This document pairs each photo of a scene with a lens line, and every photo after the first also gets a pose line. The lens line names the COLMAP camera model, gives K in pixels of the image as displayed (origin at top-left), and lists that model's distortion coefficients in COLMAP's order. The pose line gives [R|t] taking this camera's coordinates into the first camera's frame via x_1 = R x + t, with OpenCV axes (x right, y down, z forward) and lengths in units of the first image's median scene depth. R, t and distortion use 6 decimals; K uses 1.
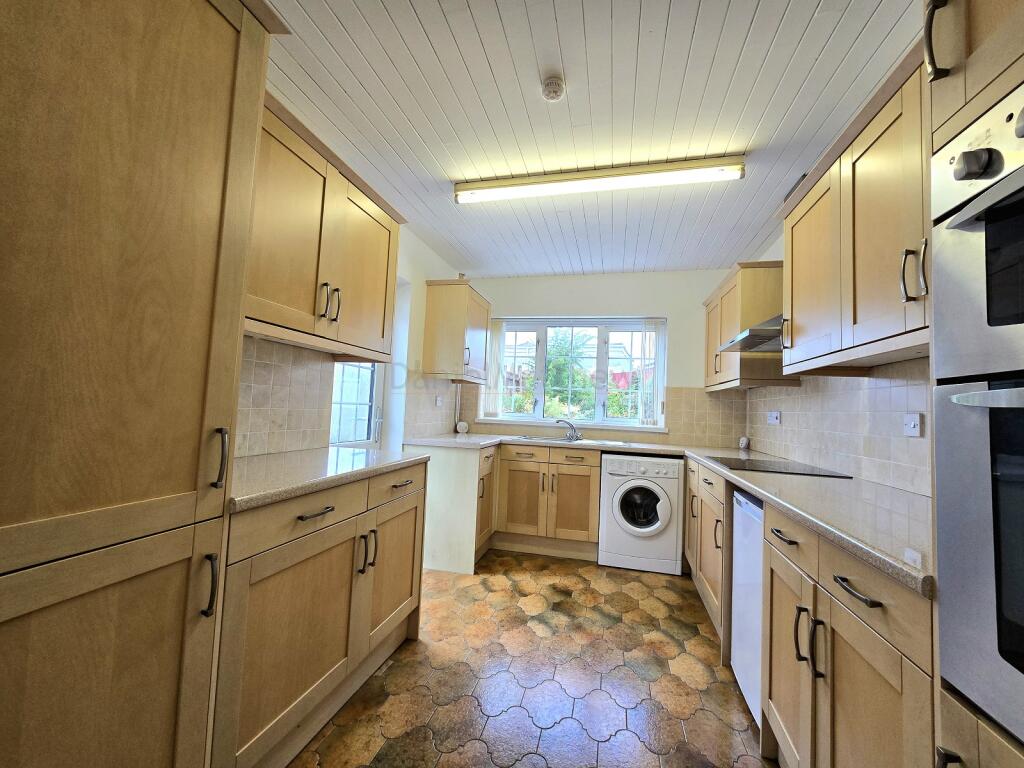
lens RADIAL K [[421.0, 0, 517.1], [0, 421.0, 384.0], [0, 0, 1]] dist [-0.001194, 0.000453]
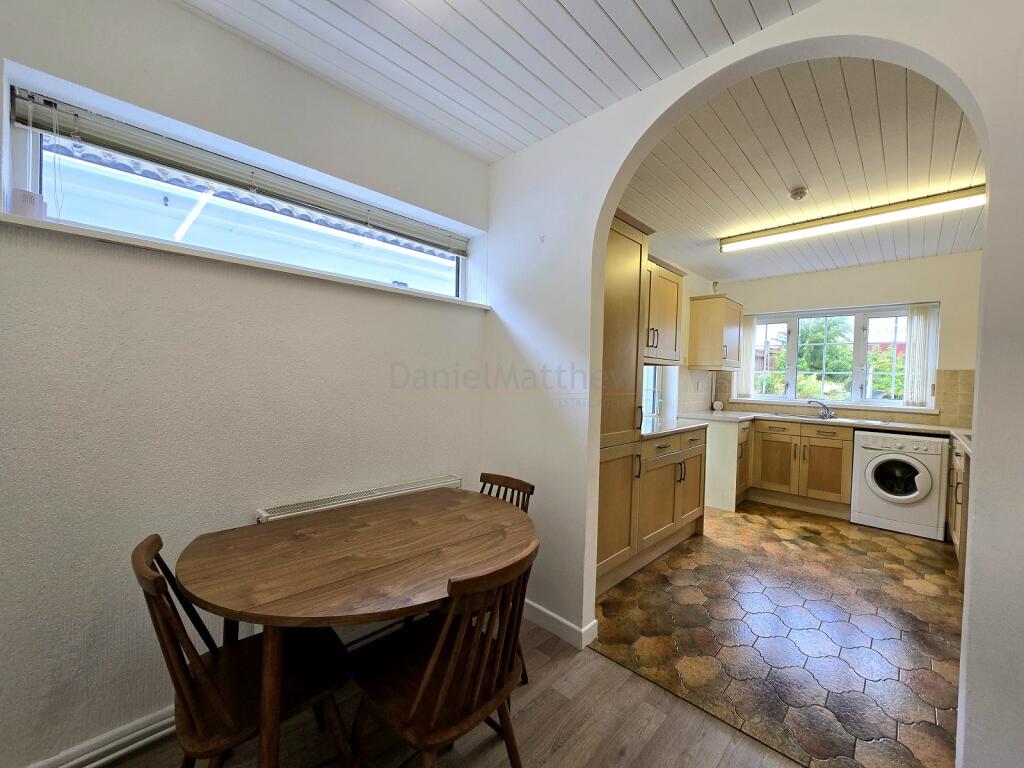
lens RADIAL K [[421.0, 0, 517.1], [0, 421.0, 384.0], [0, 0, 1]] dist [-0.001194, 0.000453]
pose [[0.864217, -0.010324, -0.503013, -0.020877], [0.038816, 0.998178, 0.046202, -0.056031], [0.501619, -0.059454, 0.863043, -0.499234]]
